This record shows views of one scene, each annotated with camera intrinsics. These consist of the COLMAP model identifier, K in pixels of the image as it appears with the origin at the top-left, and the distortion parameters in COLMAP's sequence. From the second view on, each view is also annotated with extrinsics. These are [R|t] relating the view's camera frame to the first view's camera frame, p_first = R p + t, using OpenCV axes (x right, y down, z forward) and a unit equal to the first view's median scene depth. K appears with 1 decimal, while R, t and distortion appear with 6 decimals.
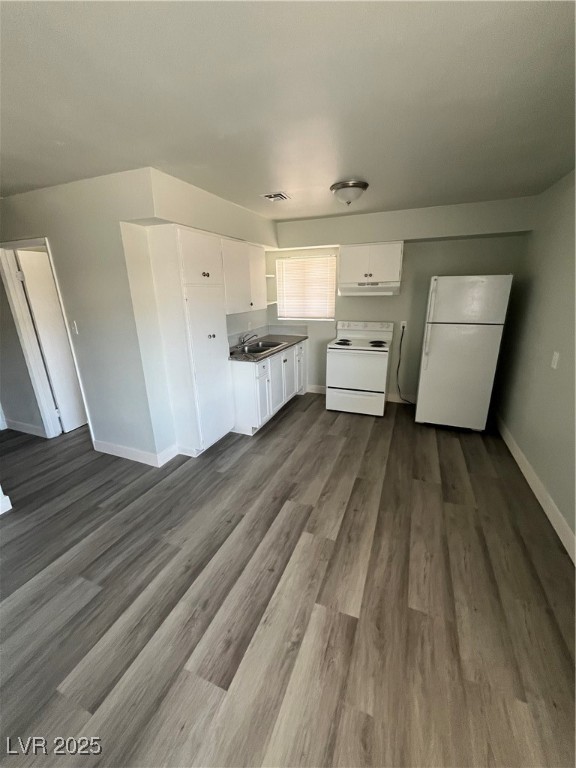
lens RADIAL K [[309.5, 0, 286.2], [0, 309.5, 382.7], [0, 0, 1]] dist [-0.001391, -0.000602]
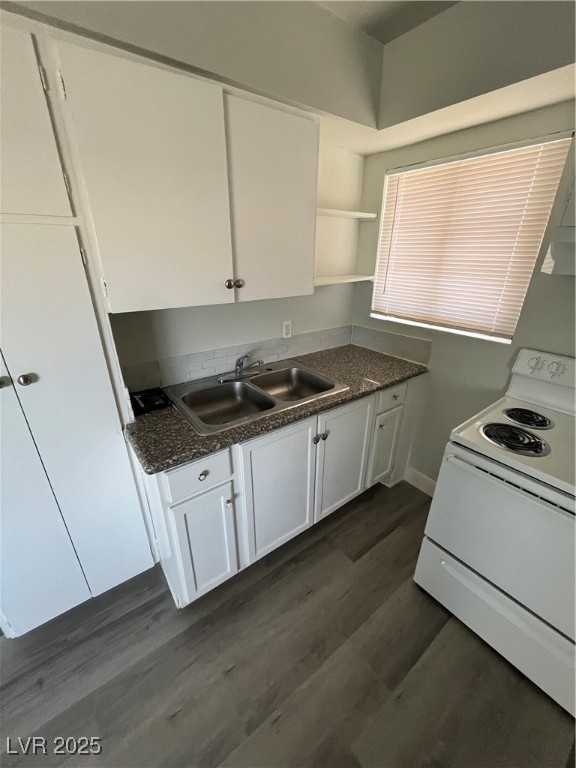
lens RADIAL K [[309.5, 0, 286.2], [0, 309.5, 382.7], [0, 0, 1]] dist [-0.001391, -0.000602]
pose [[0.856436, 0.224371, -0.464946, 0.146087], [-0.174485, 0.973421, 0.148345, -0.219935], [0.485873, -0.045922, 0.872822, 0.755975]]
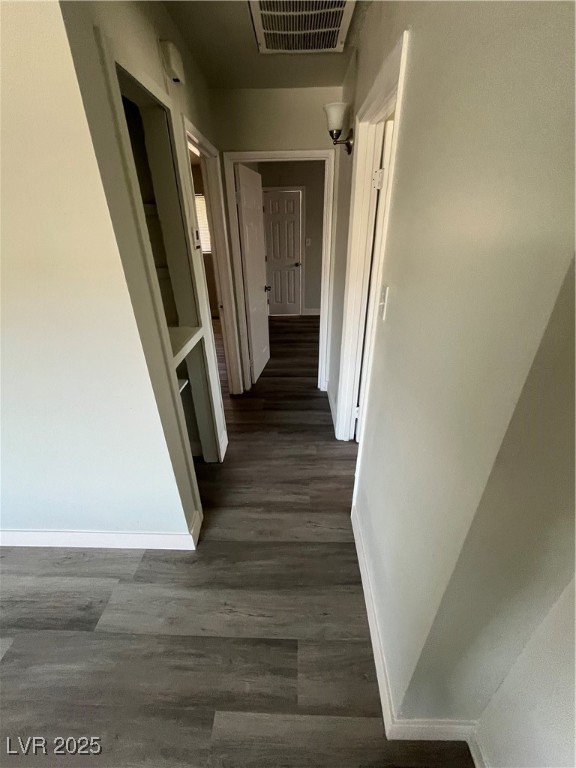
lens RADIAL K [[309.5, 0, 286.2], [0, 309.5, 382.7], [0, 0, 1]] dist [-0.001391, -0.000602]
pose [[0.352381, 0.441344, -0.825253, -0.293689], [-0.269892, 0.892275, 0.361944, -0.169275], [0.896095, 0.095187, 0.433536, 0.610129]]
